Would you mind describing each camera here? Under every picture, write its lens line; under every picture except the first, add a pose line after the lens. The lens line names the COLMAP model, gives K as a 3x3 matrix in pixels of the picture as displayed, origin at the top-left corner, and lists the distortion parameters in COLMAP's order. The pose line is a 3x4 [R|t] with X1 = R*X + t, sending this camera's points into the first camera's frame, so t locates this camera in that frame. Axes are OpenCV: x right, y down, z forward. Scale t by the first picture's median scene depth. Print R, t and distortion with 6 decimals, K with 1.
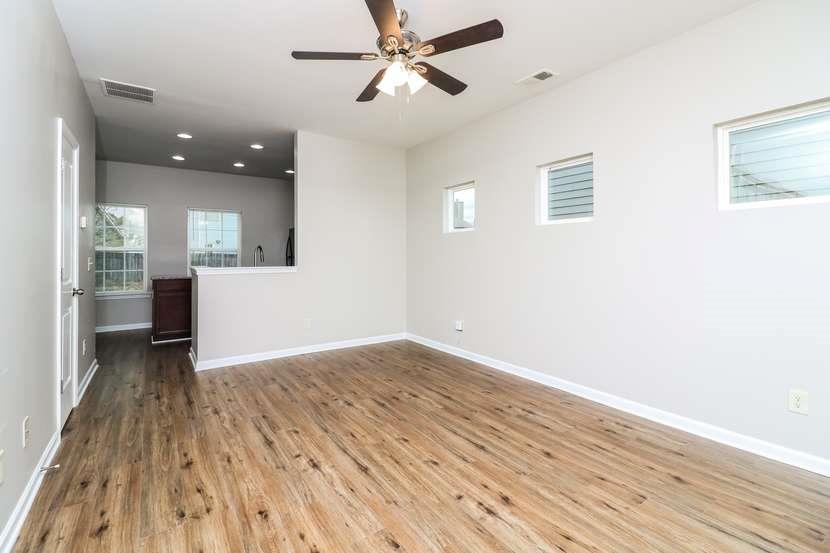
lens RADIAL K [[377.9, 0, 413.3], [0, 377.9, 248.0], [0, 0, 1]] dist [-0.000035, -0.000176]
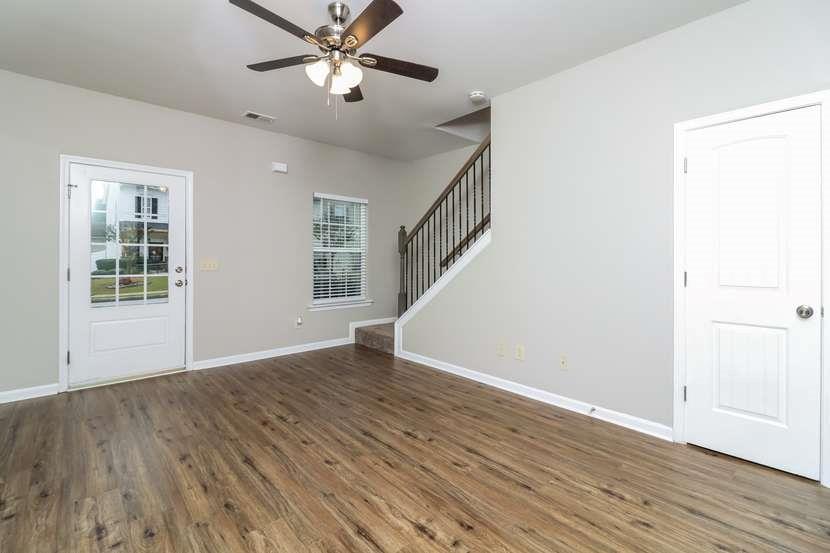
lens RADIAL K [[386.2, 0, 405.5], [0, 386.2, 259.1], [0, 0, 1]] dist [-0.001375, -0.000543]
pose [[-0.994711, -0.002841, -0.102679, -0.104530], [-0.001584, 0.999923, -0.012316, 0.034261], [0.102706, -0.012089, -0.994638, 1.875211]]
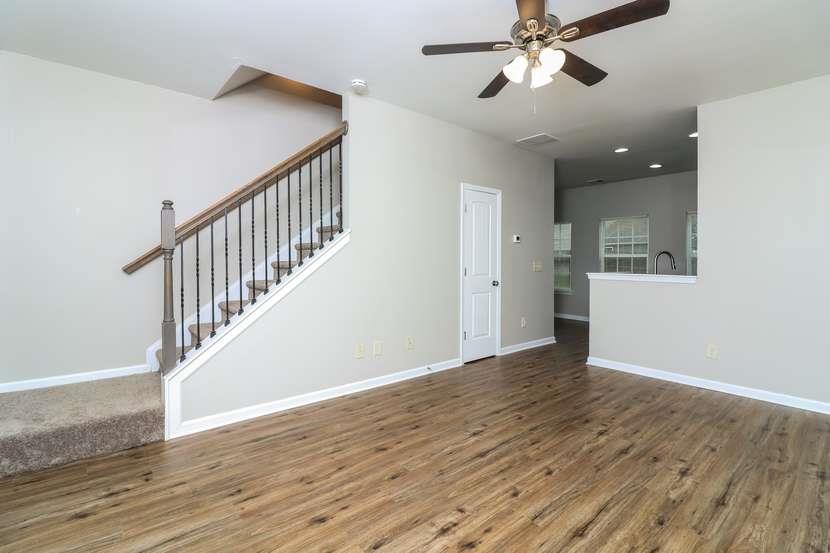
lens RADIAL K [[386.9, 0, 412.2], [0, 386.9, 257.1], [0, 0, 1]] dist [-0.002057, -0.010587]
pose [[0.087681, -0.000564, -0.996148, 0.821914], [0.011162, 0.999938, 0.000417, -0.000282], [0.996086, -0.011156, 0.087681, 0.587297]]
